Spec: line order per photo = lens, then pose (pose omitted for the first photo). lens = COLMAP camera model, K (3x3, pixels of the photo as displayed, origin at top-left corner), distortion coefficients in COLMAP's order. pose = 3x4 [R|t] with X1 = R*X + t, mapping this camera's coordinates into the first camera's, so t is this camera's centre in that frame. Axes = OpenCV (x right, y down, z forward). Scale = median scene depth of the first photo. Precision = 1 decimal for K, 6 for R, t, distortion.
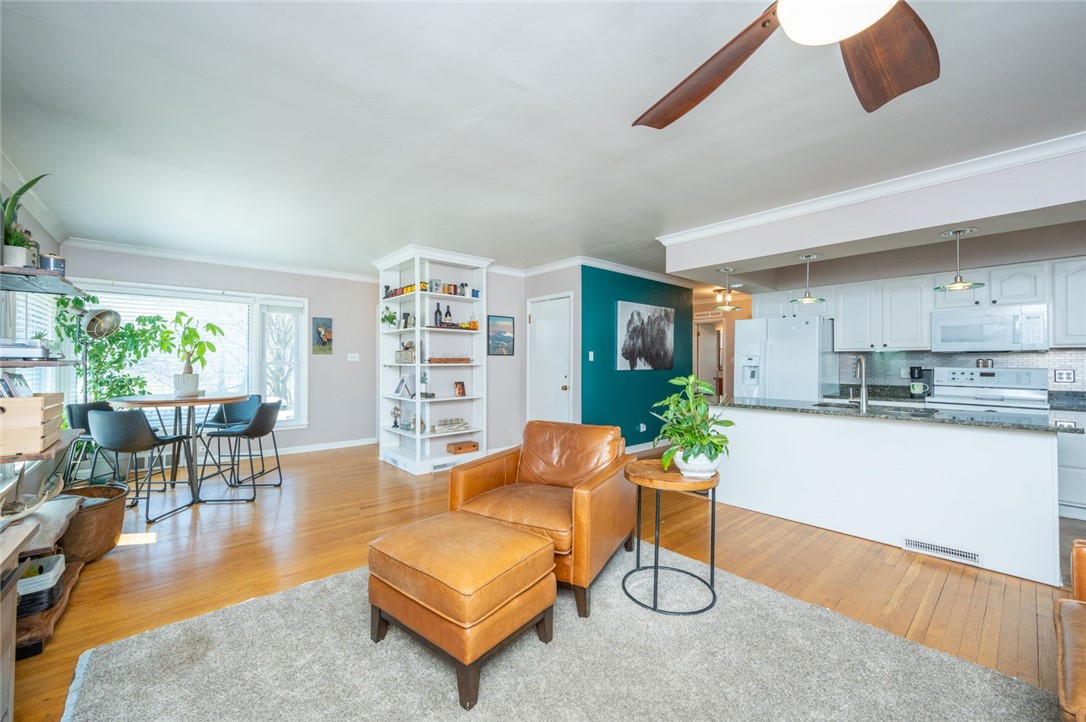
lens RADIAL K [[426.9, 0, 547.0], [0, 426.9, 358.3], [0, 0, 1]] dist [-0.001669, -0.000185]
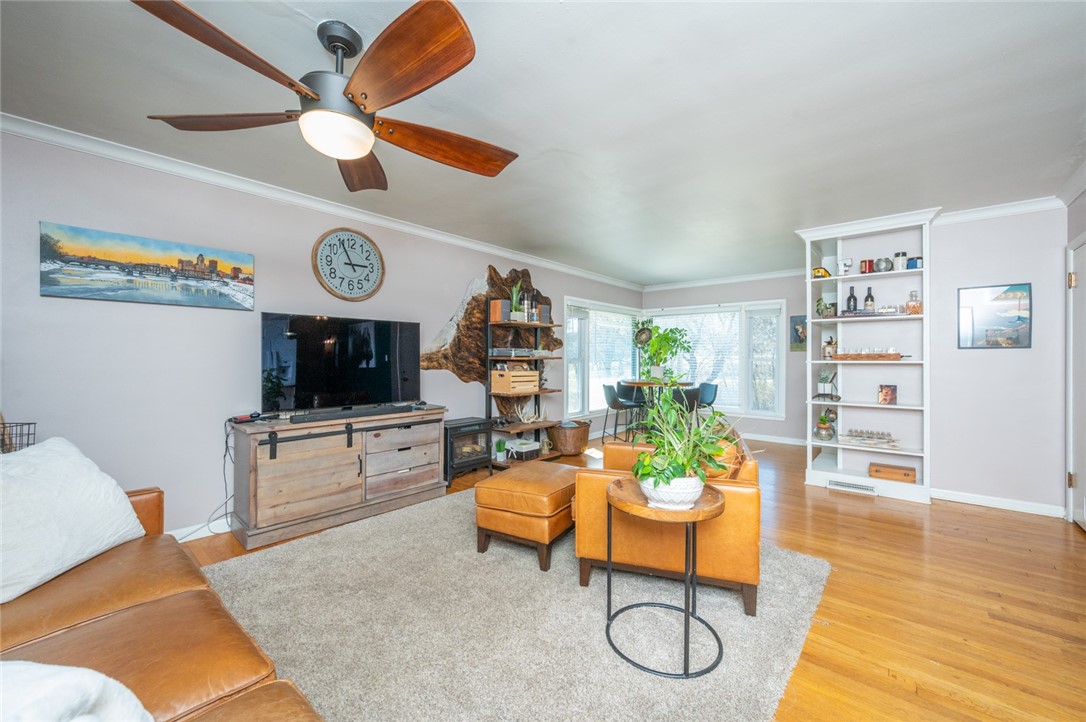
lens RADIAL K [[426.9, 0, 543.5], [0, 426.9, 358.1], [0, 0, 1]] dist [-0.001669, -0.000185]
pose [[0.139204, -0.000641, -0.990263, 0.463513], [0.003301, 0.999995, -0.000183, 0.005711], [0.990258, -0.003243, 0.139206, 0.292908]]
